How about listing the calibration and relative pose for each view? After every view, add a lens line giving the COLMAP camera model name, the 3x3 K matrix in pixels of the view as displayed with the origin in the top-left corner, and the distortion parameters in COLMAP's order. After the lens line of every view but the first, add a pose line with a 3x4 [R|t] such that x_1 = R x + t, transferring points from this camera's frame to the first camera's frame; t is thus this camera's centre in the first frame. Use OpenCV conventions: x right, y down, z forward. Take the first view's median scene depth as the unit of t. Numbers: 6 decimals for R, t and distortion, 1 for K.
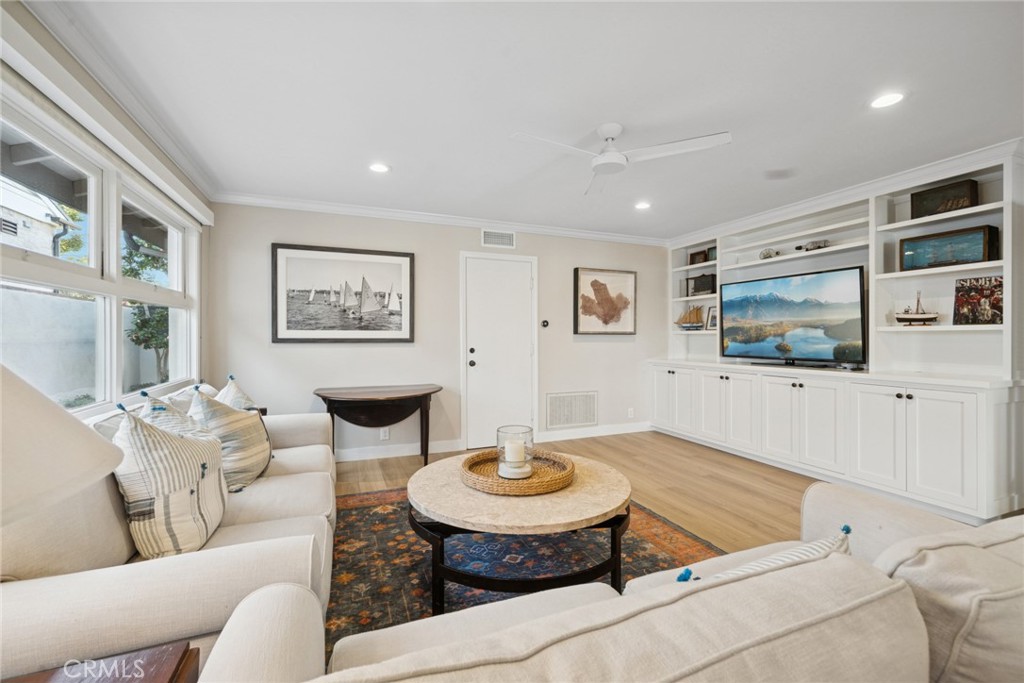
lens RADIAL K [[433.1, 0, 508.6], [0, 433.1, 336.1], [0, 0, 1]] dist [0.001731, 0.000171]
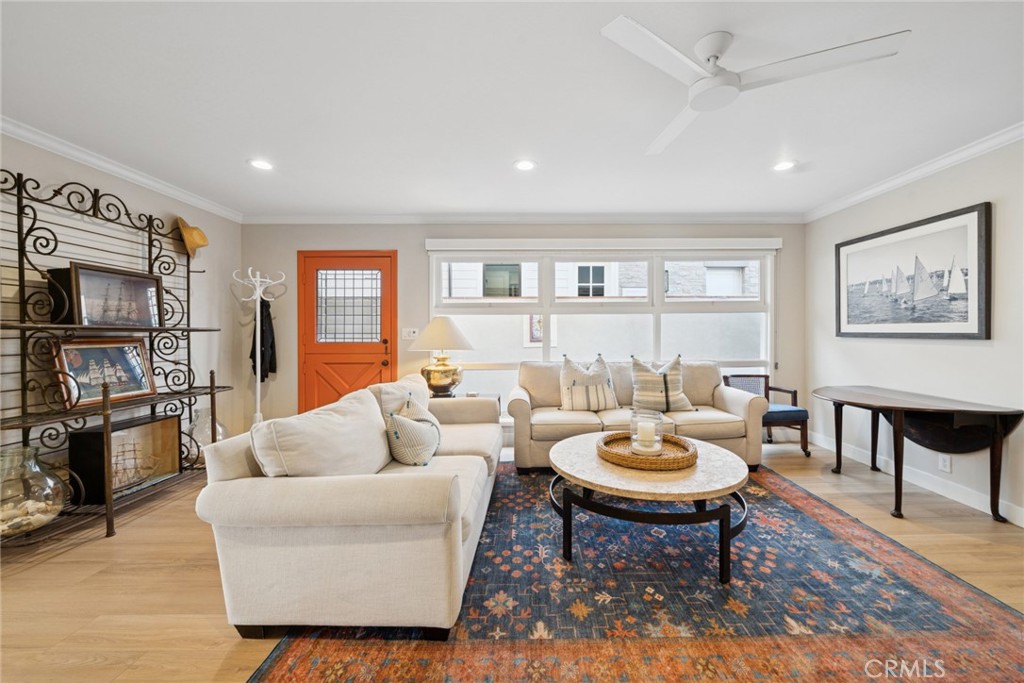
lens RADIAL K [[398.2, 0, 534.0], [0, 398.2, 337.5], [0, 0, 1]] dist [-0.010215, -0.000284]
pose [[-0.358089, 0.013931, -0.933584, 0.635534], [0.001142, 0.999894, 0.014483, 0.002380], [0.933687, 0.004120, -0.358067, 0.639837]]
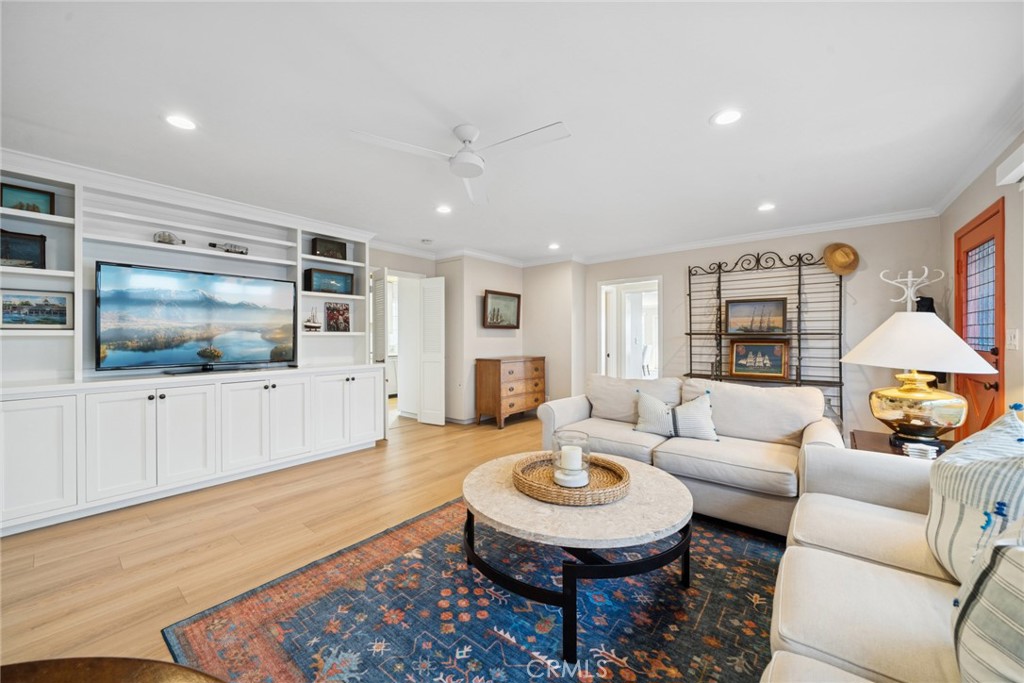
lens RADIAL K [[385.8, 0, 509.8], [0, 385.8, 339.1], [0, 0, 1]] dist [-0.008516, 0.000063]
pose [[-0.476000, -0.002845, 0.879441, -0.392424], [0.008027, 0.999939, 0.007580, -0.003492], [-0.879409, 0.010667, -0.475948, 0.888746]]
